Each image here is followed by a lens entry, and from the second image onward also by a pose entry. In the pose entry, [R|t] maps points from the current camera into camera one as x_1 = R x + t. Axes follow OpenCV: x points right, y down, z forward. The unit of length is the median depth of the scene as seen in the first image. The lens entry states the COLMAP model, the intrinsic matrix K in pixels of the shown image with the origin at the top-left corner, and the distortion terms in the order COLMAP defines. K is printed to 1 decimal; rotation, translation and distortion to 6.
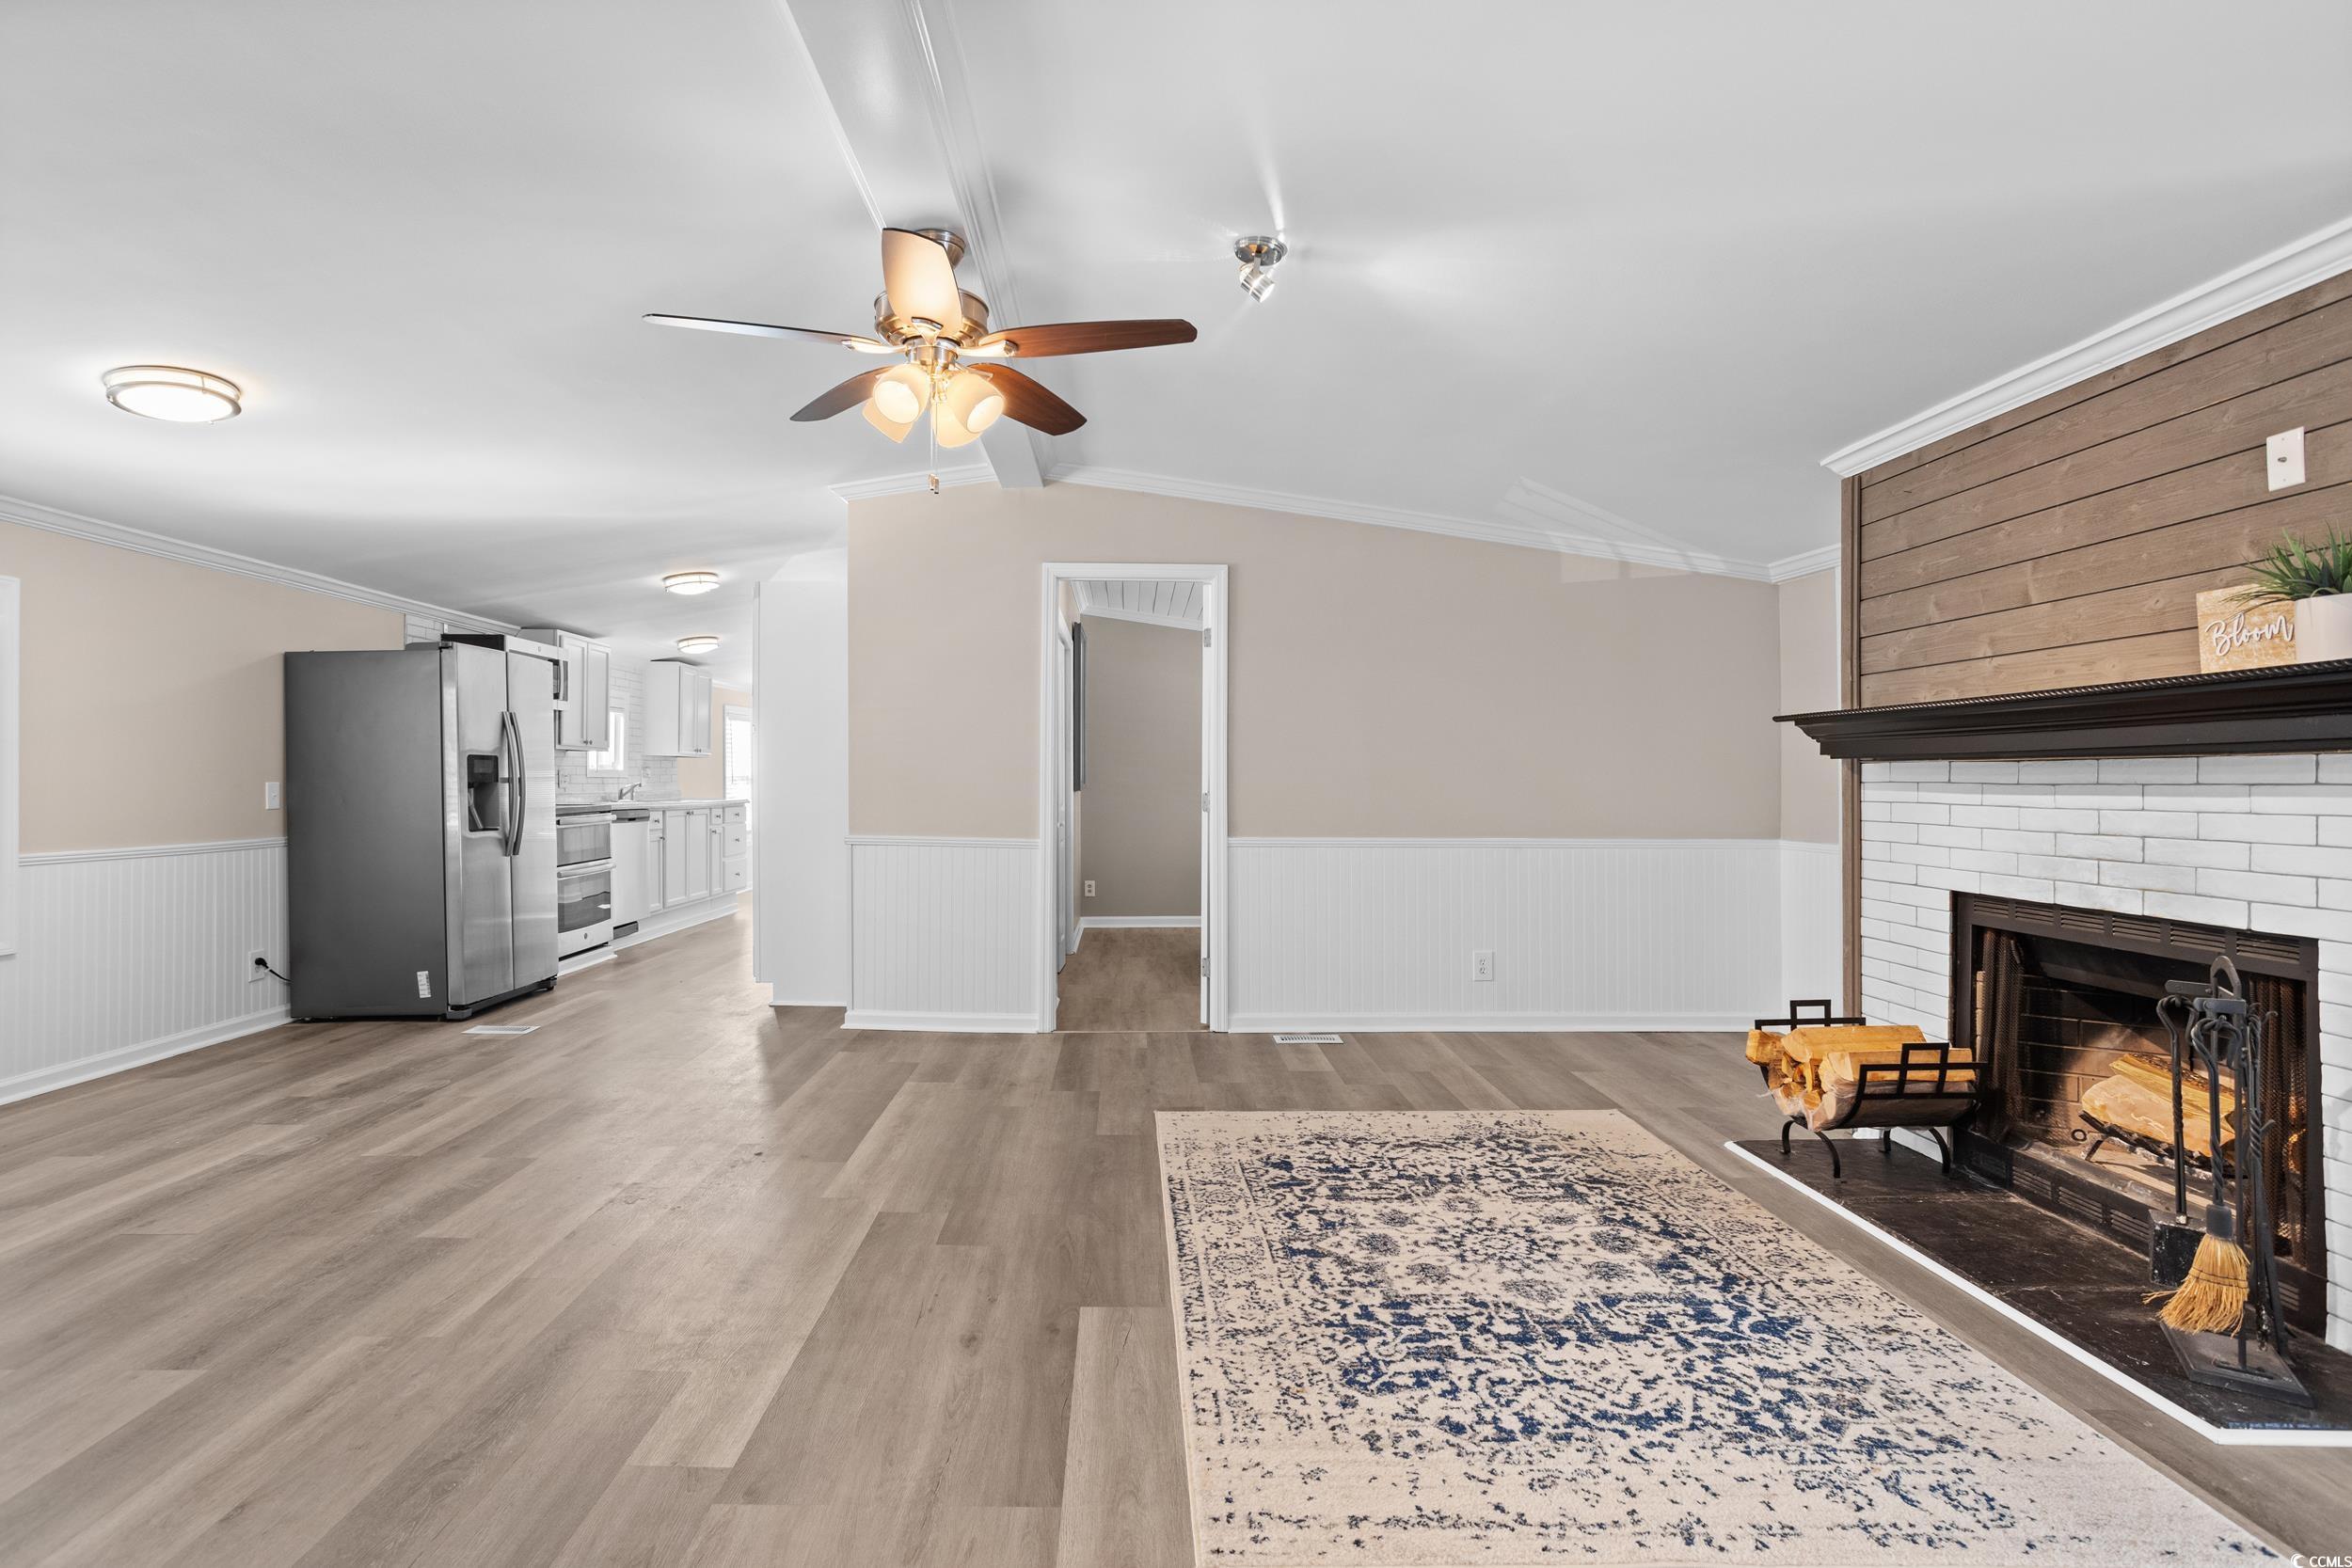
lens RADIAL K [[1157.8, 0, 1114.9], [0, 1157.8, 778.1], [0, 0, 1]] dist [-0.066995, 0.038682]
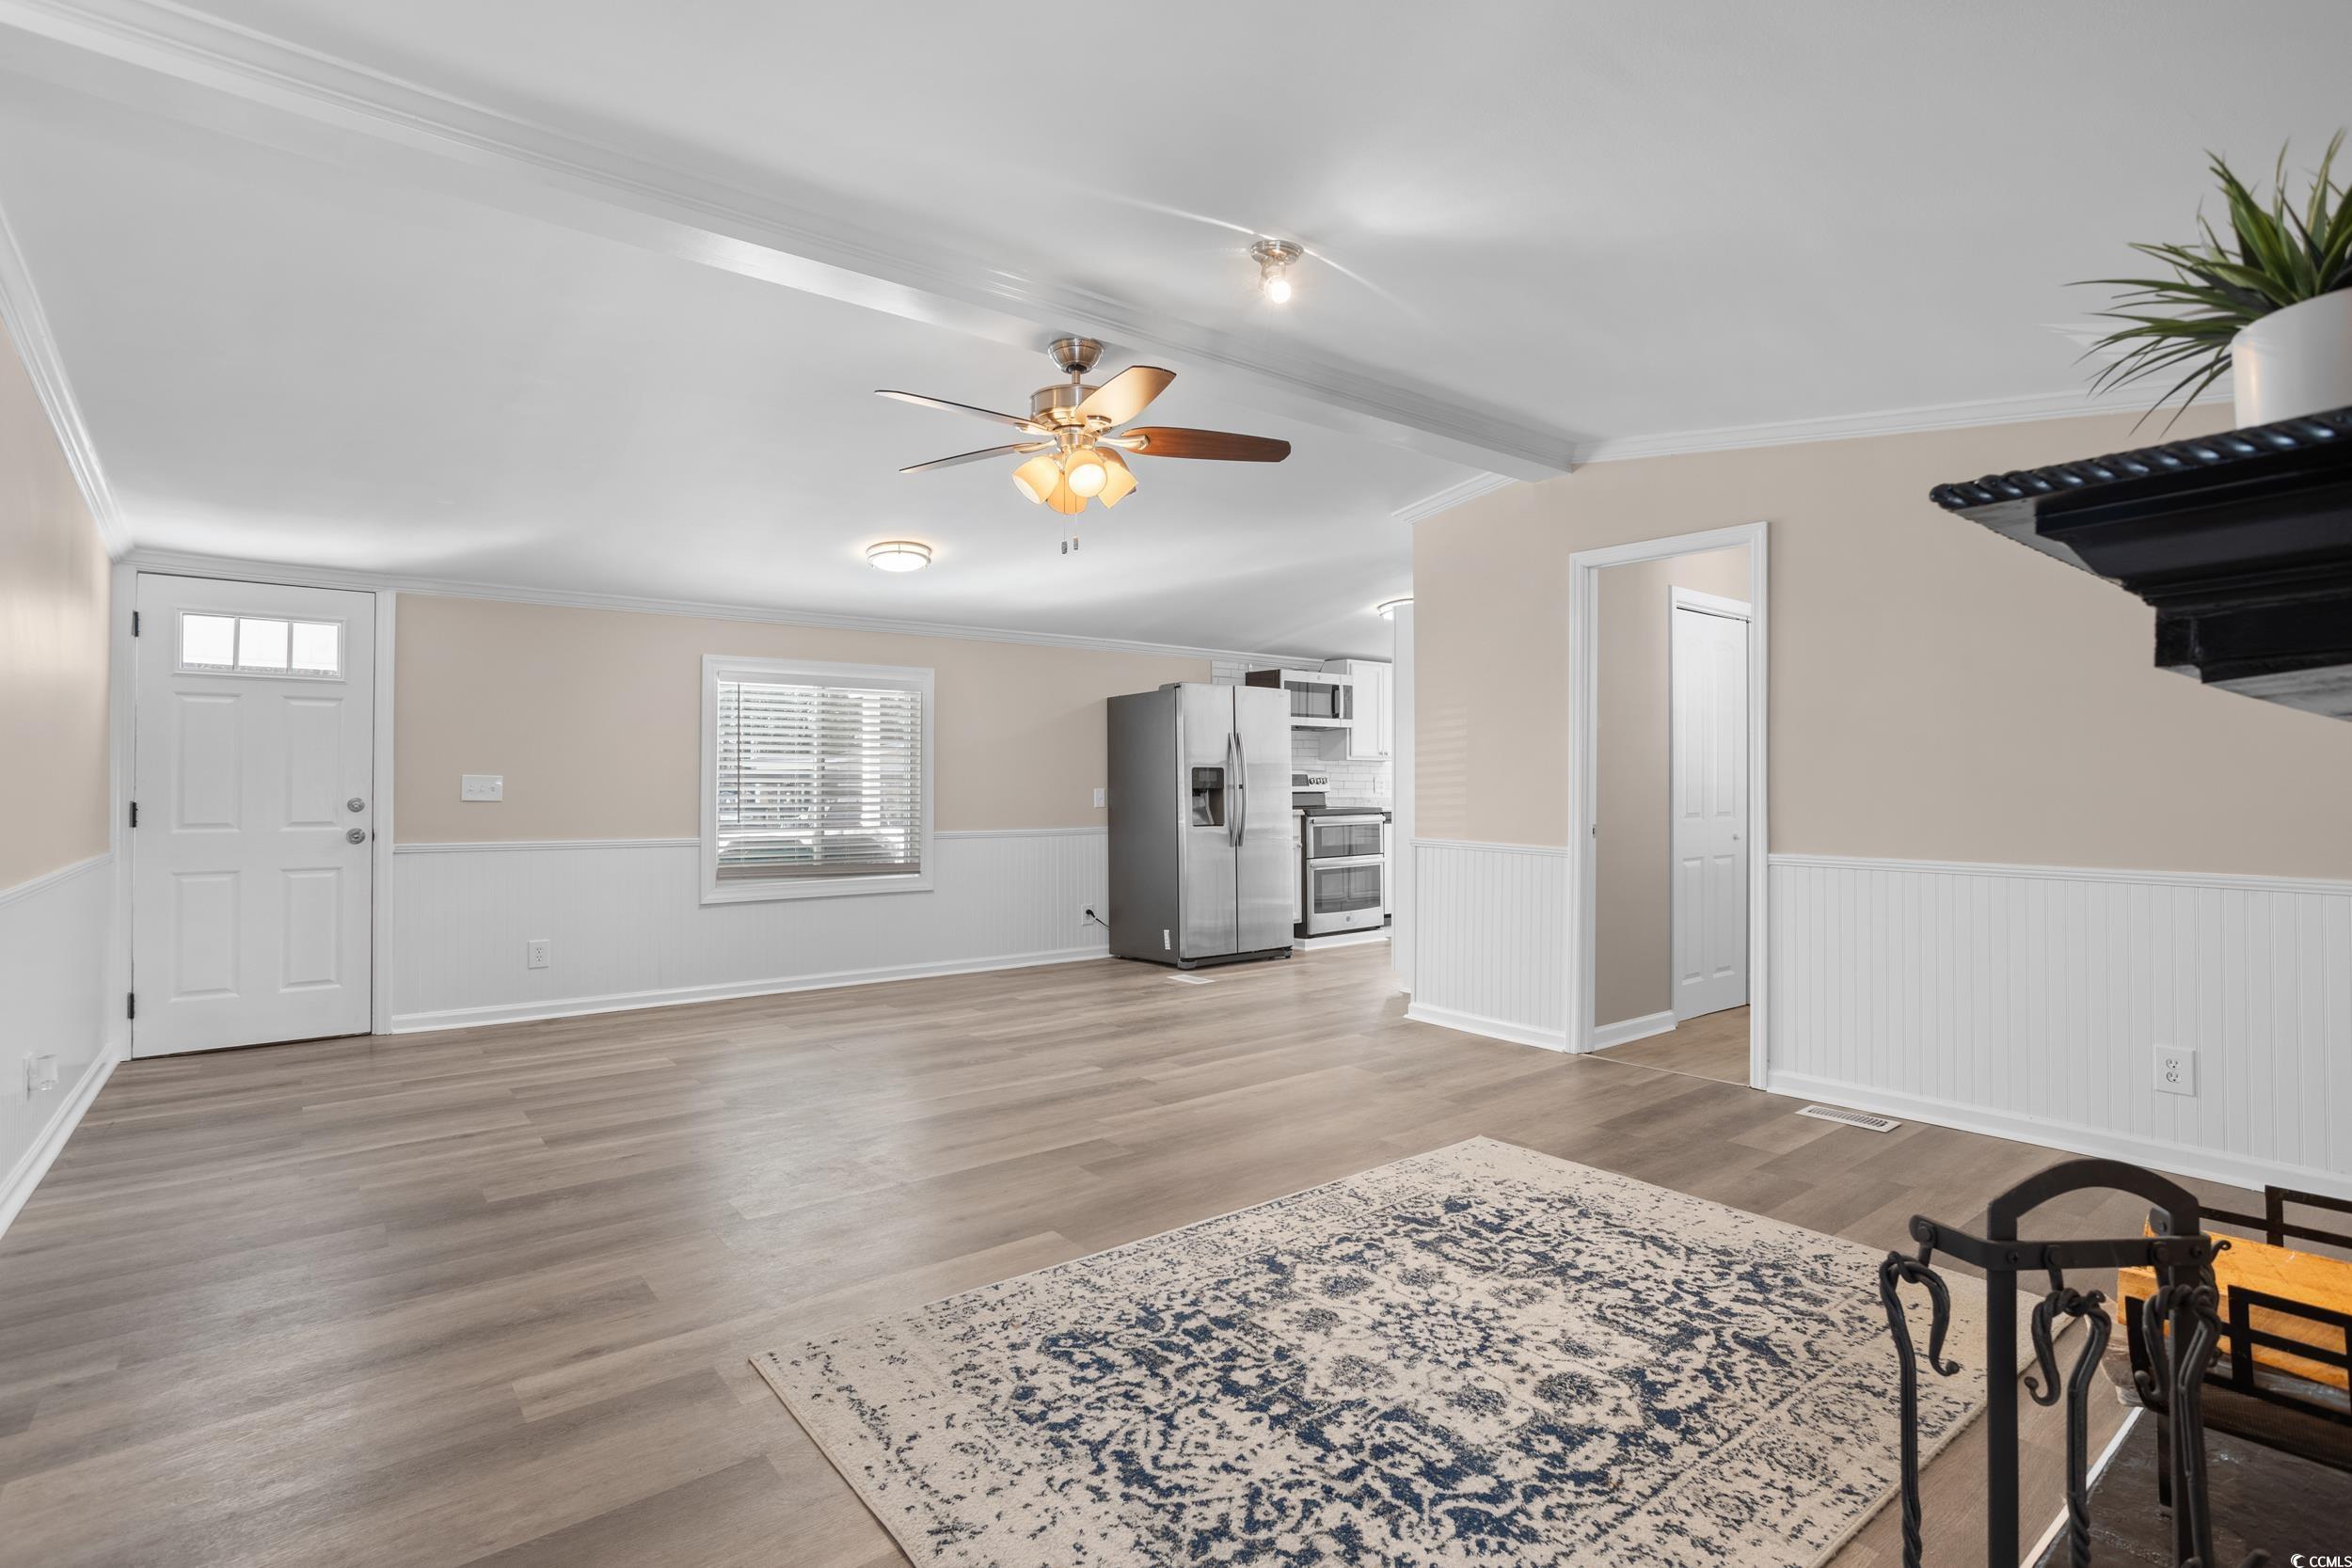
lens RADIAL K [[1143.0, 0, 1176.0], [0, 1143.0, 784.0], [0, 0, 1]] dist [-0.043110, 0.022303]
pose [[0.620983, -0.005561, -0.783805, 0.781096], [0.006513, 0.999977, -0.001935, 0.001144], [0.783797, -0.003903, 0.621005, 0.289921]]
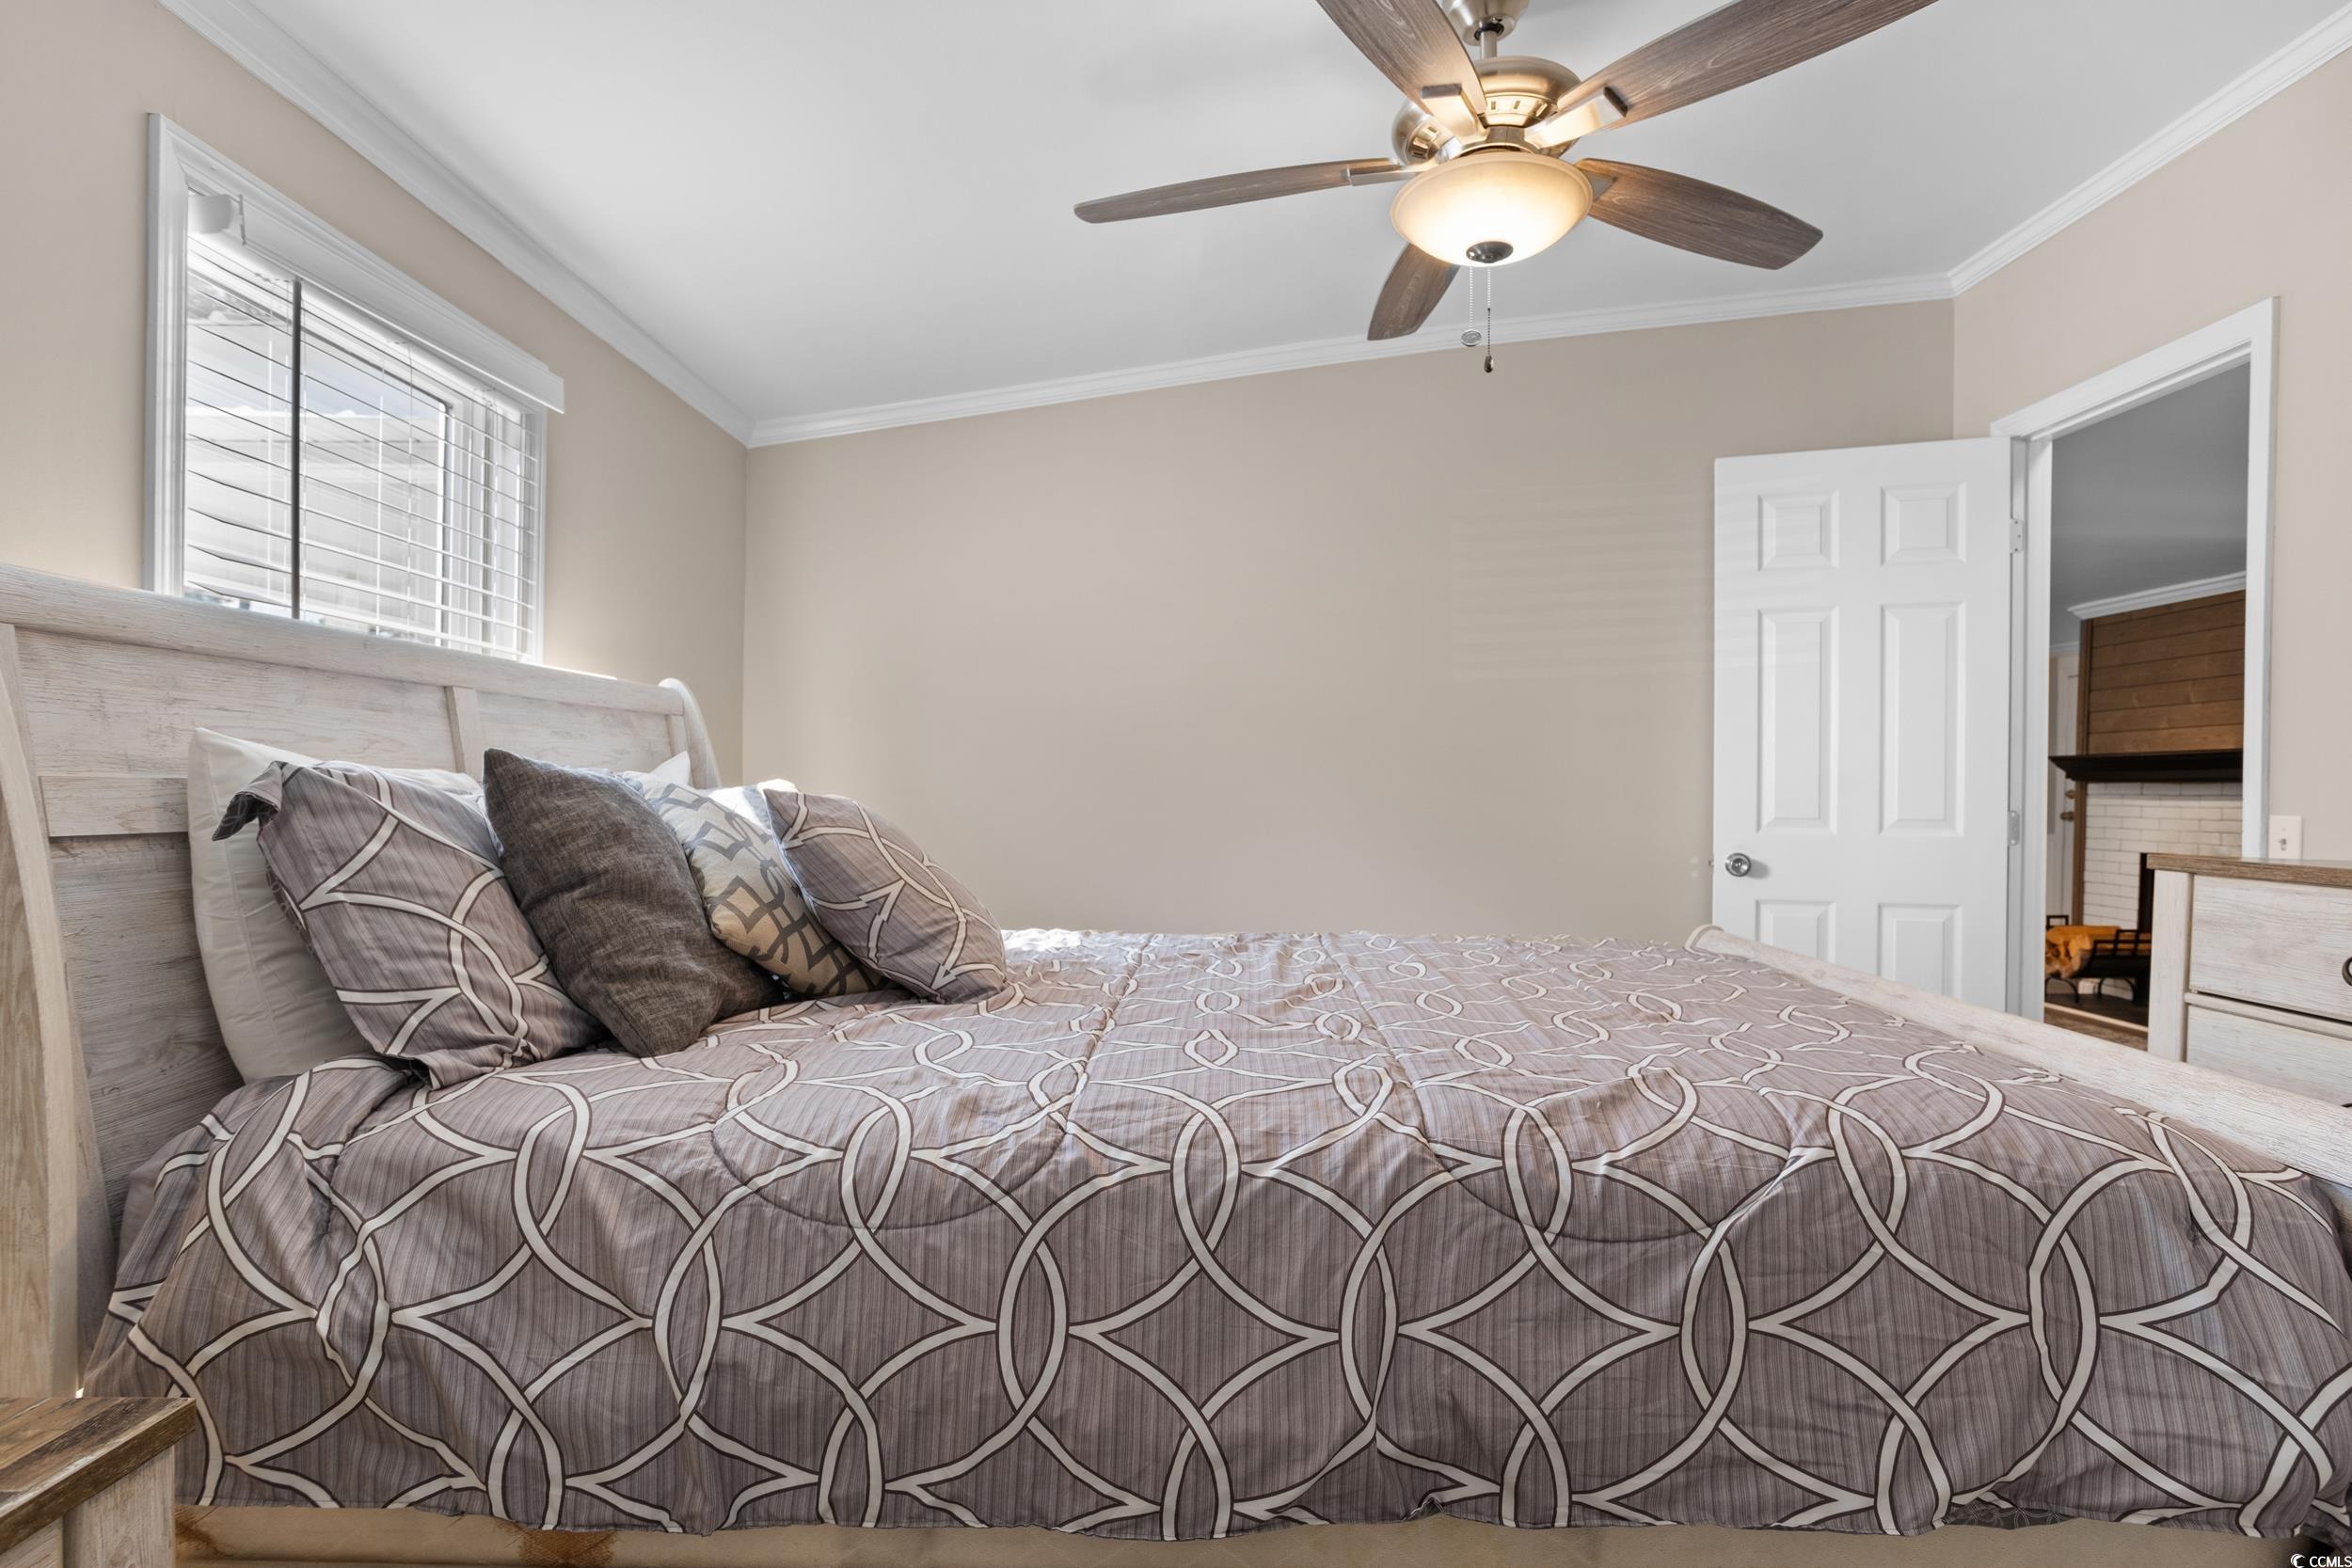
lens RADIAL K [[1262.0, 0, 1179.6], [0, 1262.0, 835.9], [0, 0, 1]] dist [0.000074, 0.000216]
pose [[0.999705, 0.003467, 0.024052, -0.939363], [-0.004370, 0.999284, 0.037593, 0.000440], [-0.023904, -0.037687, 0.999004, -1.093399]]
